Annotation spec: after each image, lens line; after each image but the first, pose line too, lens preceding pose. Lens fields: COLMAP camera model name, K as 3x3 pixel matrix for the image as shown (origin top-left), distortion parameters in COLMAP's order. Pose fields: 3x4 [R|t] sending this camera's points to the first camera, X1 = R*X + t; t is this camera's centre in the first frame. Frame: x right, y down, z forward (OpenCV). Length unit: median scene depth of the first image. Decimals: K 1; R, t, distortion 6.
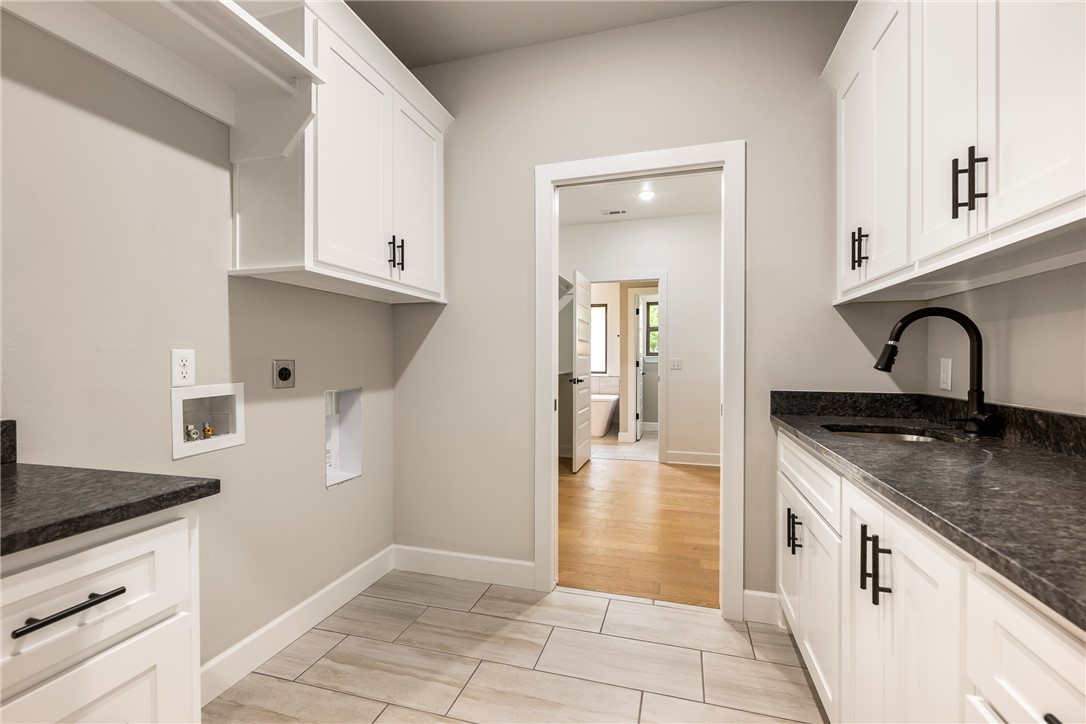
lens RADIAL K [[459.8, 0, 543.0], [0, 459.8, 362.0], [0, 0, 1]] dist [-0.001220, -0.000123]
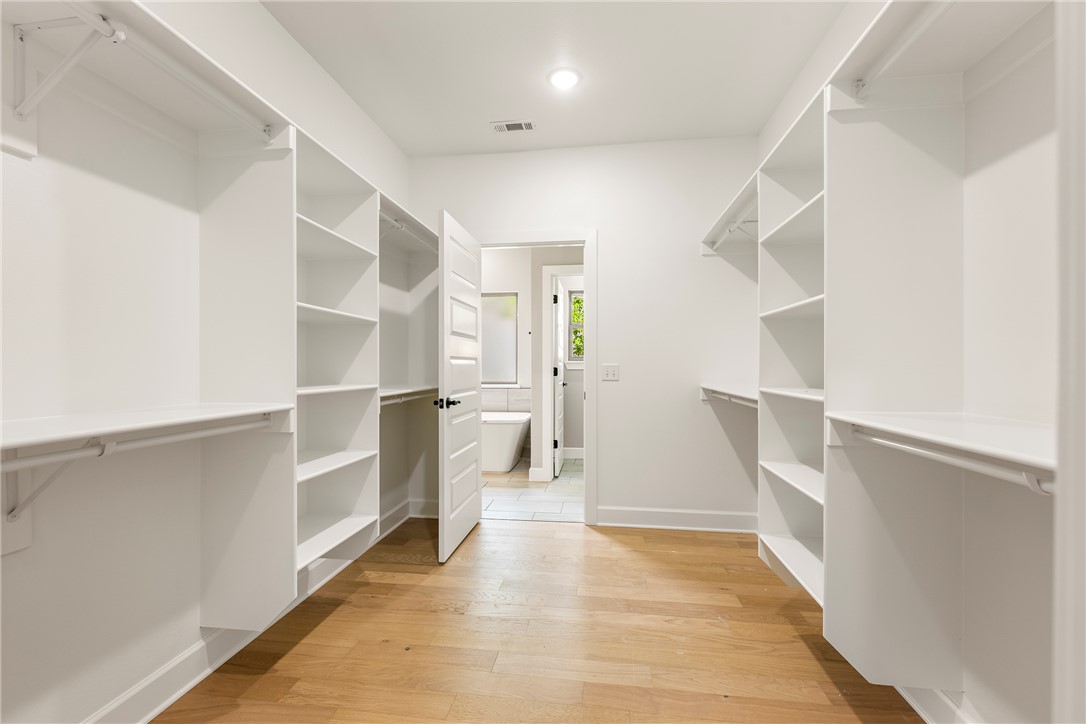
lens RADIAL K [[459.8, 0, 543.0], [0, 459.8, 362.0], [0, 0, 1]] dist [-0.001220, -0.000123]
pose [[0.987455, 0.001443, 0.157893, 0.072423], [0.000449, 0.999929, -0.011947, -0.002314], [-0.157899, 0.011868, 0.987384, 0.291731]]
